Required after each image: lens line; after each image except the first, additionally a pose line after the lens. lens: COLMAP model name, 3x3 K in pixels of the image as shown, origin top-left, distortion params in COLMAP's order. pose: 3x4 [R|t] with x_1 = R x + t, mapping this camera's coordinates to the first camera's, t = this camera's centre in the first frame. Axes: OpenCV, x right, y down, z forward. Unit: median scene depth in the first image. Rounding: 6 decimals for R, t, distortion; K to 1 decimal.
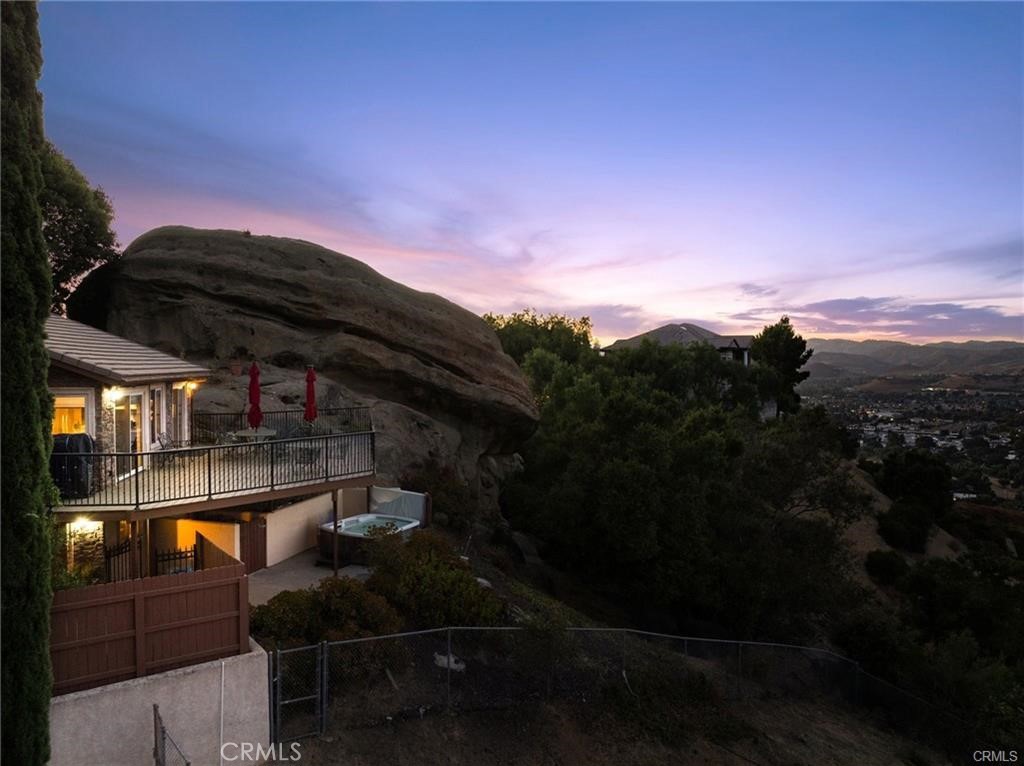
lens RADIAL K [[719.3, 0, 515.4], [0, 719.3, 377.8], [0, 0, 1]] dist [-0.038130, 0.001808]
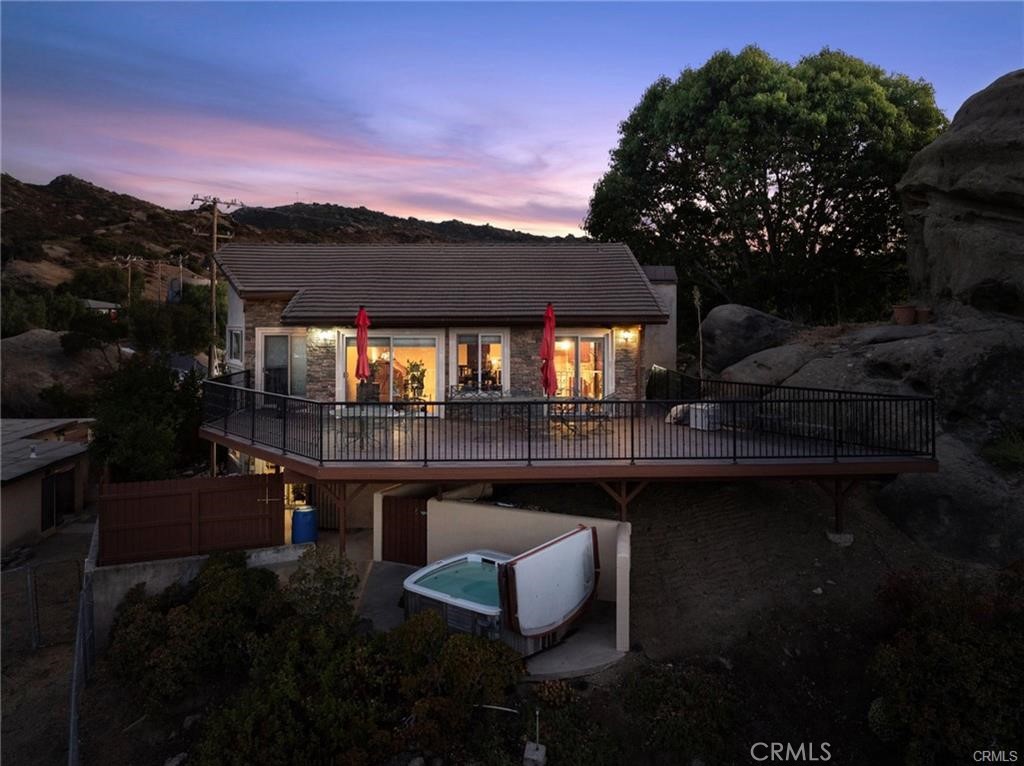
lens RADIAL K [[736.9, 0, 514.1], [0, 736.9, 321.3], [0, 0, 1]] dist [-0.036636, -0.000677]
pose [[-0.171668, 0.002391, -0.985152, 0.245473], [-0.021049, 0.999760, 0.006094, -0.003305], [0.984930, 0.021782, -0.171577, 0.728955]]
